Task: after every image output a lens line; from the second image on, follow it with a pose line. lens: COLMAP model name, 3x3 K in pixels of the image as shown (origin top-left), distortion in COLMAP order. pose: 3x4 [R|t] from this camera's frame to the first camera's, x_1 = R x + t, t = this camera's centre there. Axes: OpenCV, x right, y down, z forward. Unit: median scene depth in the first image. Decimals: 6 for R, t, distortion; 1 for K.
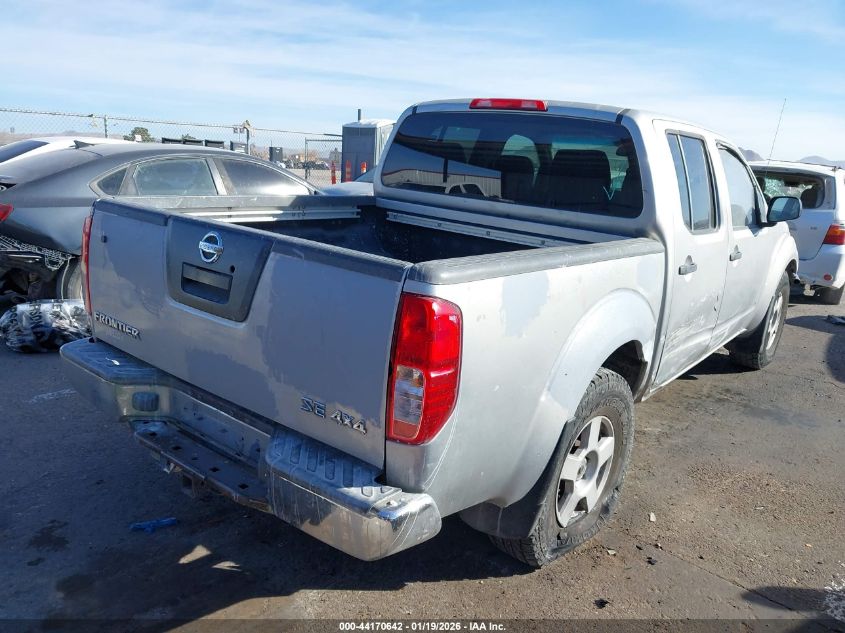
lens RADIAL K [[660.0, 0, 422.5], [0, 660.0, 316.5], [0, 0, 1]] dist [0.032109, -0.003859]
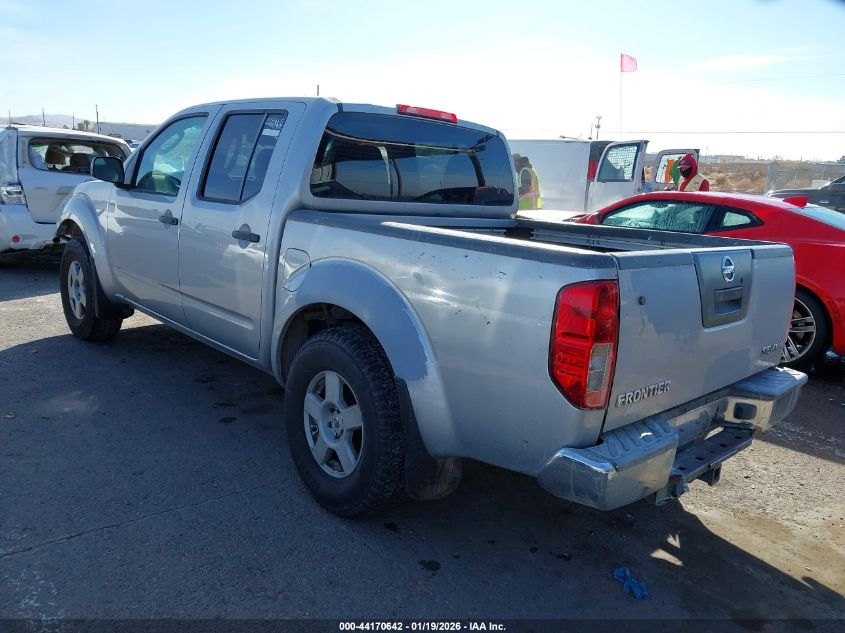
lens RADIAL K [[660.0, 0, 422.5], [0, 660.0, 316.5], [0, 0, 1]] dist [0.032109, -0.003859]
pose [[0.146680, -0.266269, 0.952673, -1.312459], [0.182198, 0.953884, 0.238556, -0.344627], [-0.972260, 0.138584, 0.188429, 1.112006]]
